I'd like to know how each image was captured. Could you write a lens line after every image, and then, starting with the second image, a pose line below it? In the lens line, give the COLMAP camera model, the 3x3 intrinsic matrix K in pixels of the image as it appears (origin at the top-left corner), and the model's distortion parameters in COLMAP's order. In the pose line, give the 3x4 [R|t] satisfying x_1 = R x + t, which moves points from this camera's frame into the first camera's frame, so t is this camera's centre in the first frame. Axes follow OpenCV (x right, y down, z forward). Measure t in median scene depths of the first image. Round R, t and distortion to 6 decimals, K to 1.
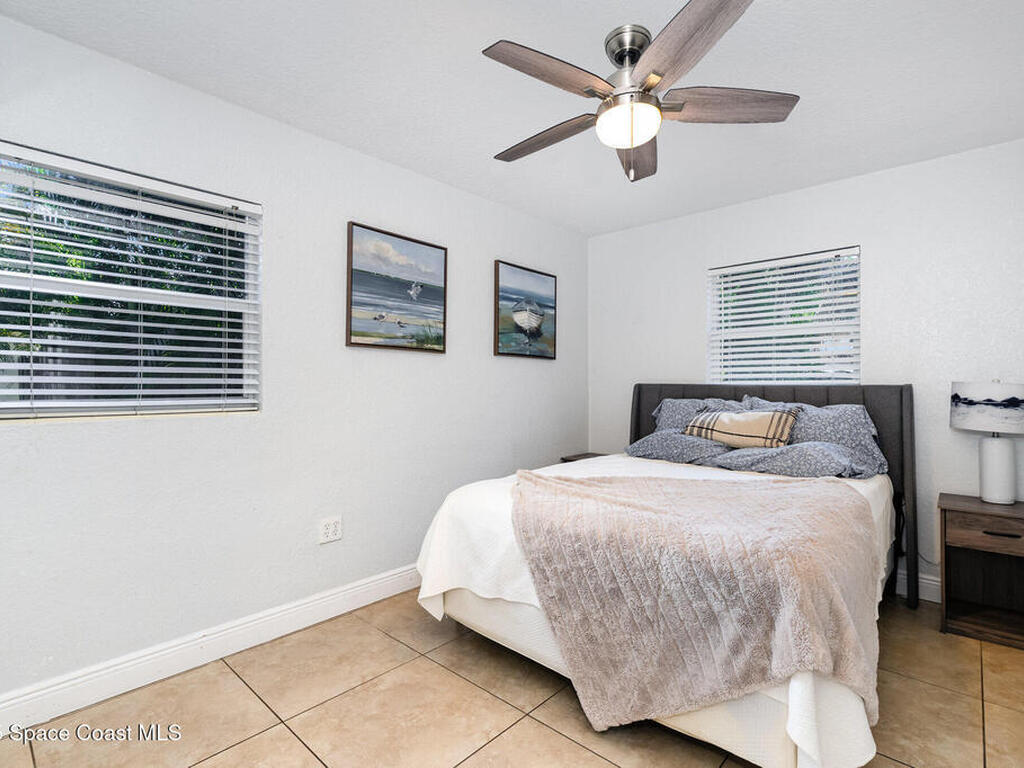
lens RADIAL K [[506.3, 0, 515.0], [0, 506.3, 381.7], [0, 0, 1]] dist [-0.010334, 0.002369]
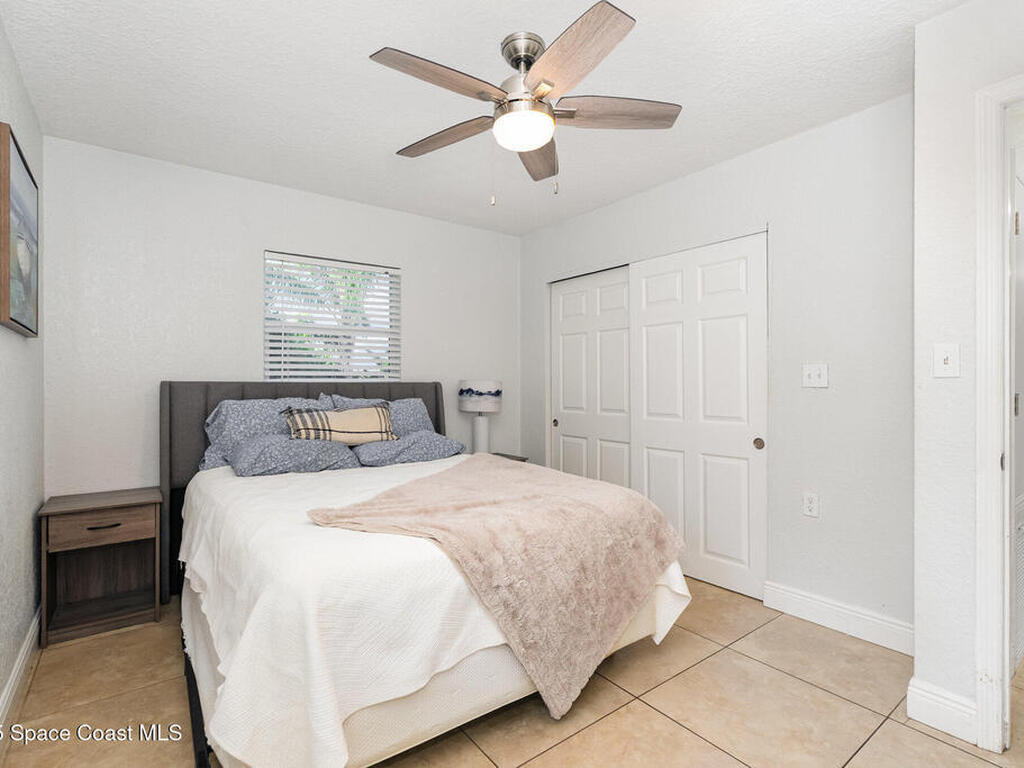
lens RADIAL K [[506.3, 0, 510.8], [0, 506.3, 384.3], [0, 0, 1]] dist [-0.010334, 0.002369]
pose [[0.182719, -0.005171, 0.983152, -0.830431], [-0.006435, 0.999958, 0.006456, 0.002221], [-0.983144, -0.007506, 0.182678, 0.872255]]
